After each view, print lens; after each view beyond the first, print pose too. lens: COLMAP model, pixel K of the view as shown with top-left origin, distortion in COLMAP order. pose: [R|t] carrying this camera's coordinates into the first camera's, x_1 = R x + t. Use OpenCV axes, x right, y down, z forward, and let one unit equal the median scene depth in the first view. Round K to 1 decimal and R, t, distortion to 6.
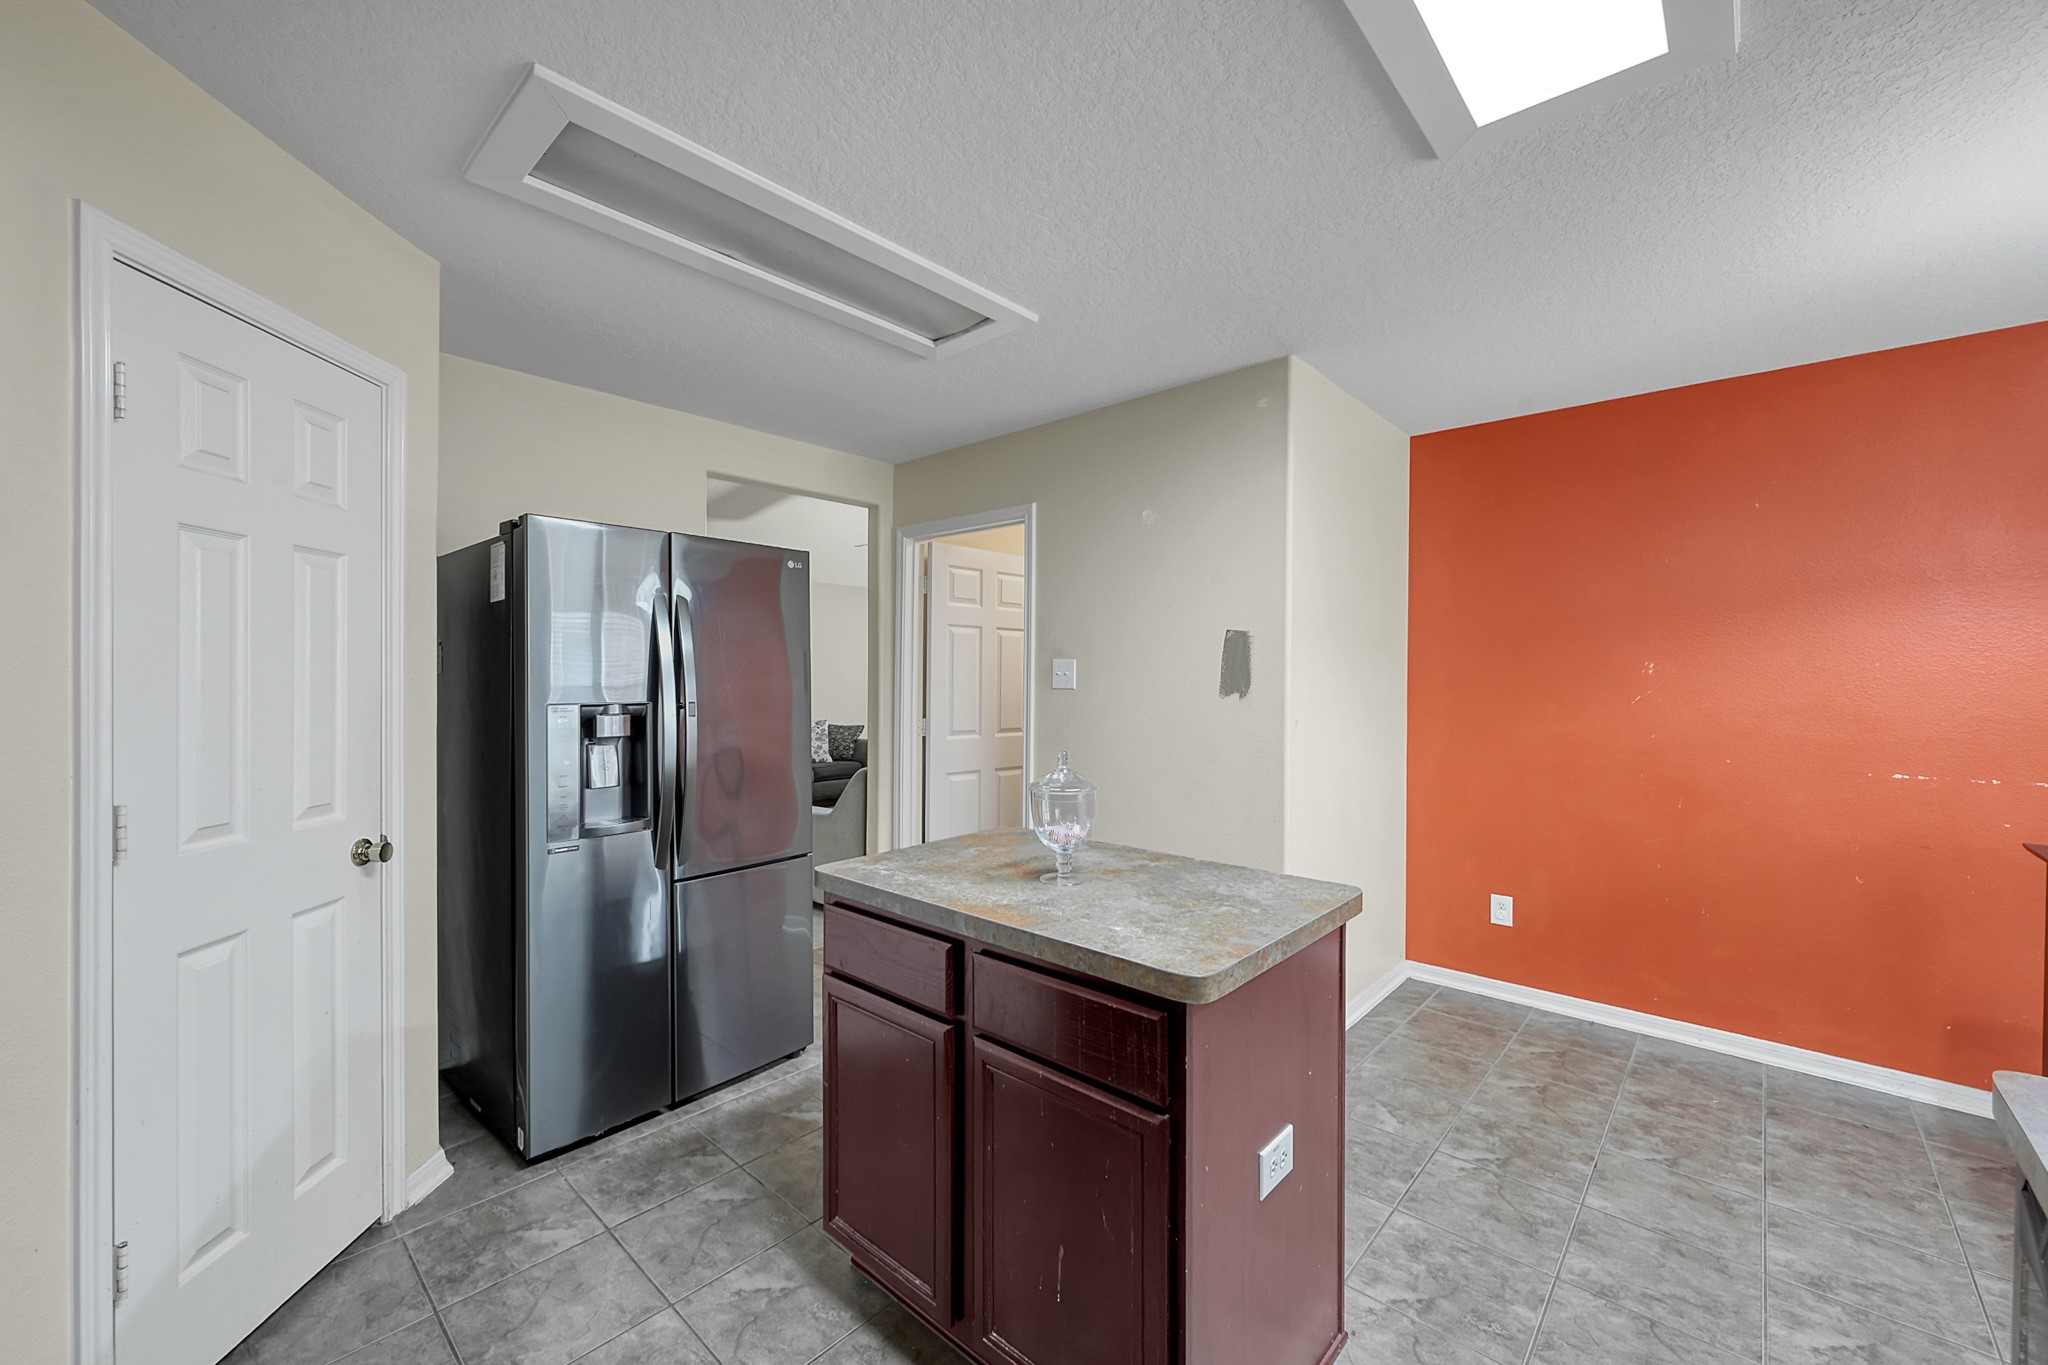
lens RADIAL K [[806.0, 0, 1034.8], [0, 806.0, 677.2], [0, 0, 1]] dist [-0.000164, 0.000070]
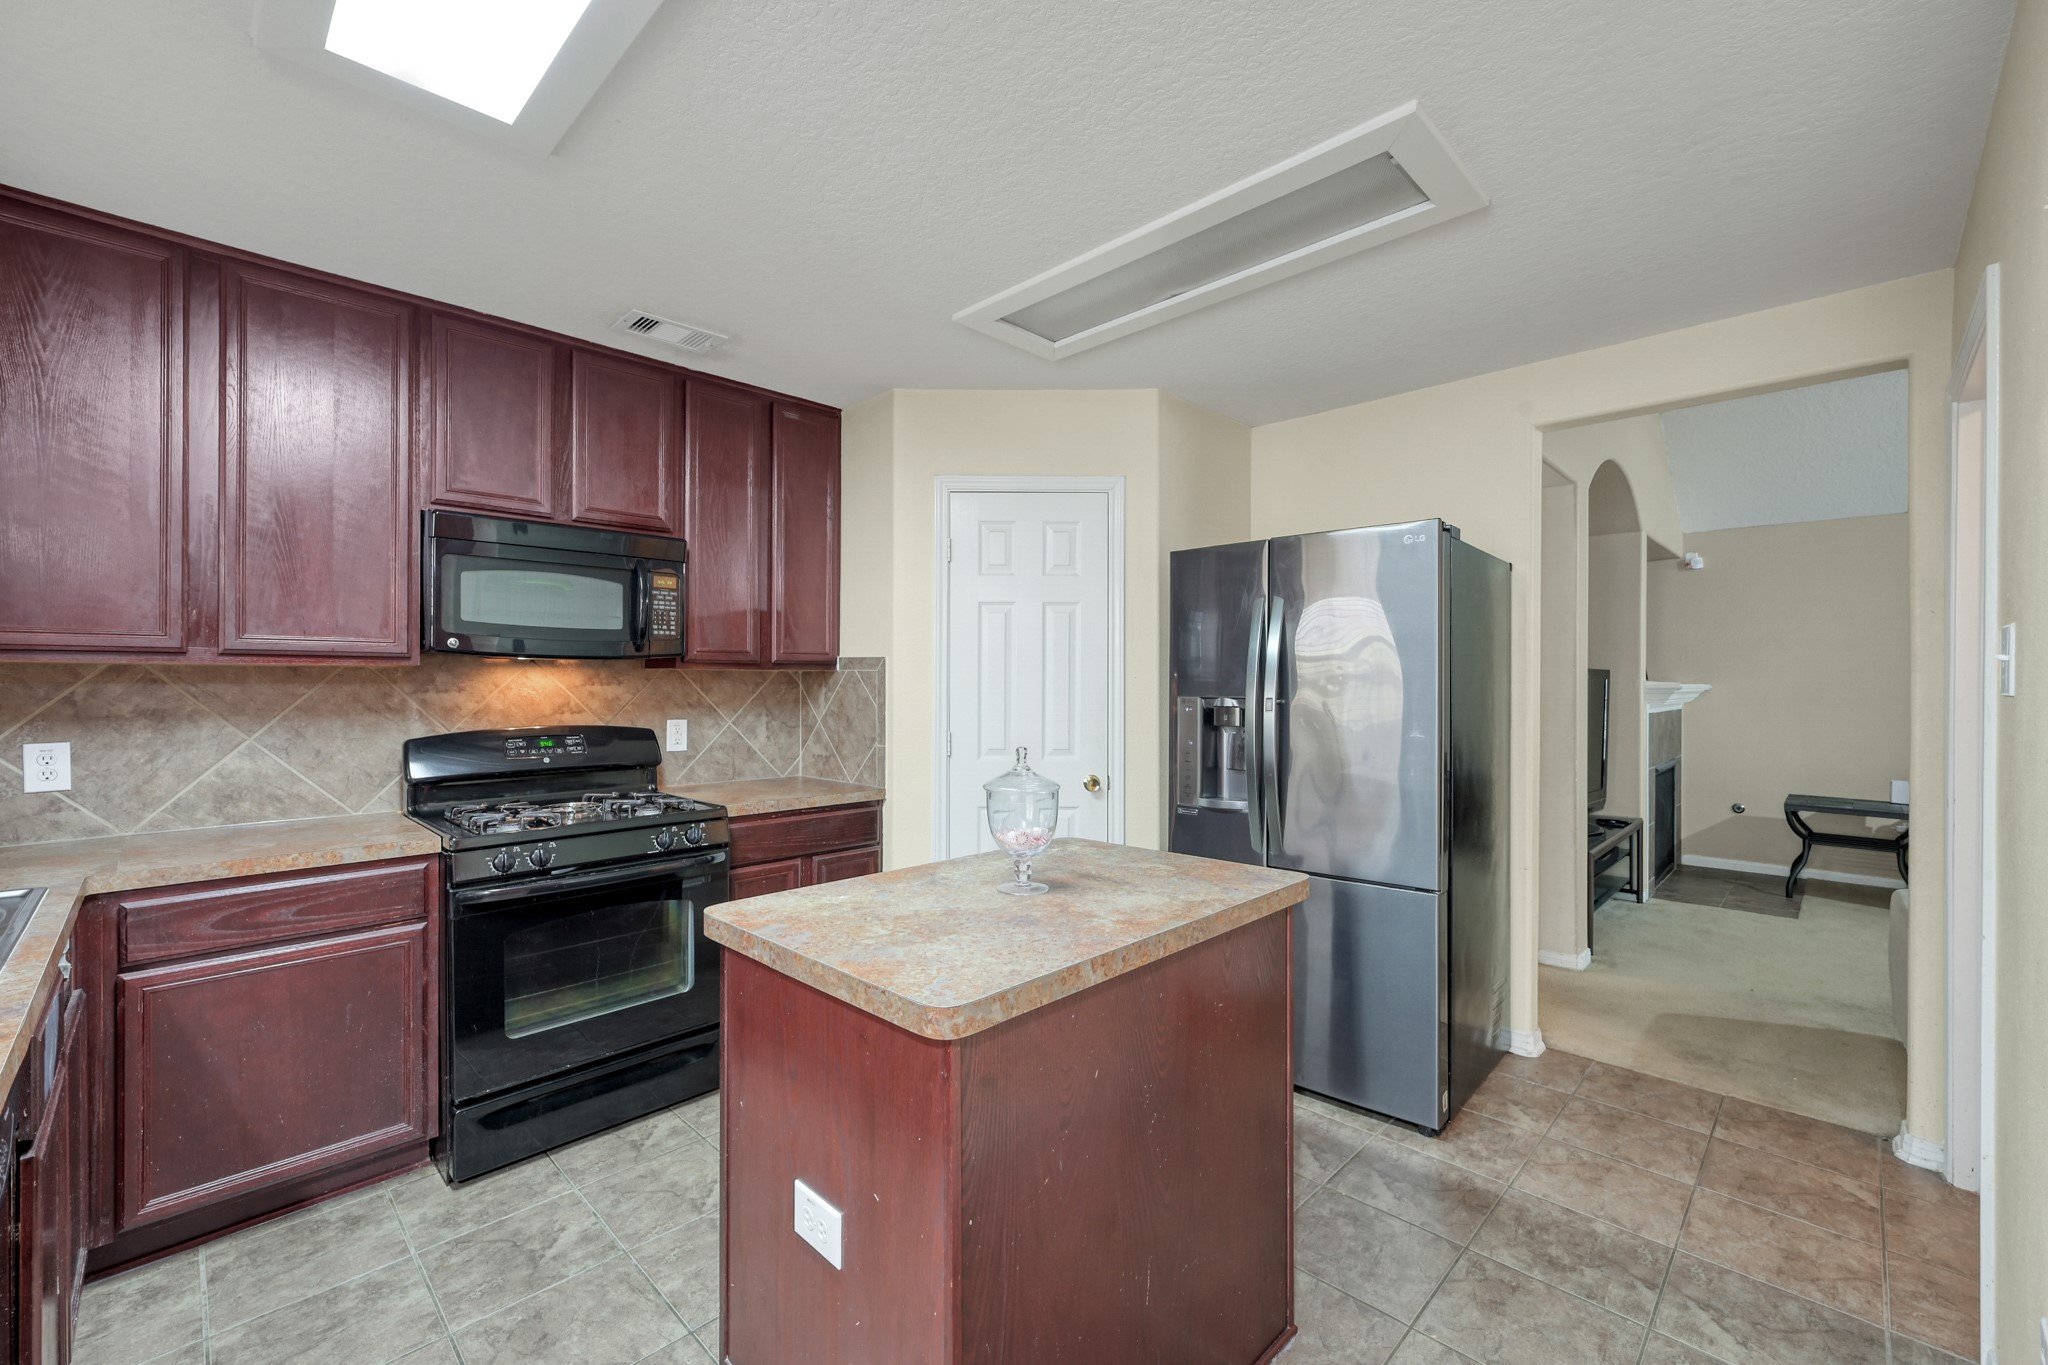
lens RADIAL K [[854.6, 0, 1025.2], [0, 854.6, 685.7], [0, 0, 1]] dist [-0.010381, -0.000398]
pose [[-0.050553, 0.006709, -0.998699, 1.110747], [0.007530, 0.999952, 0.006336, 0.013490], [0.998693, -0.007200, -0.050601, 1.158333]]
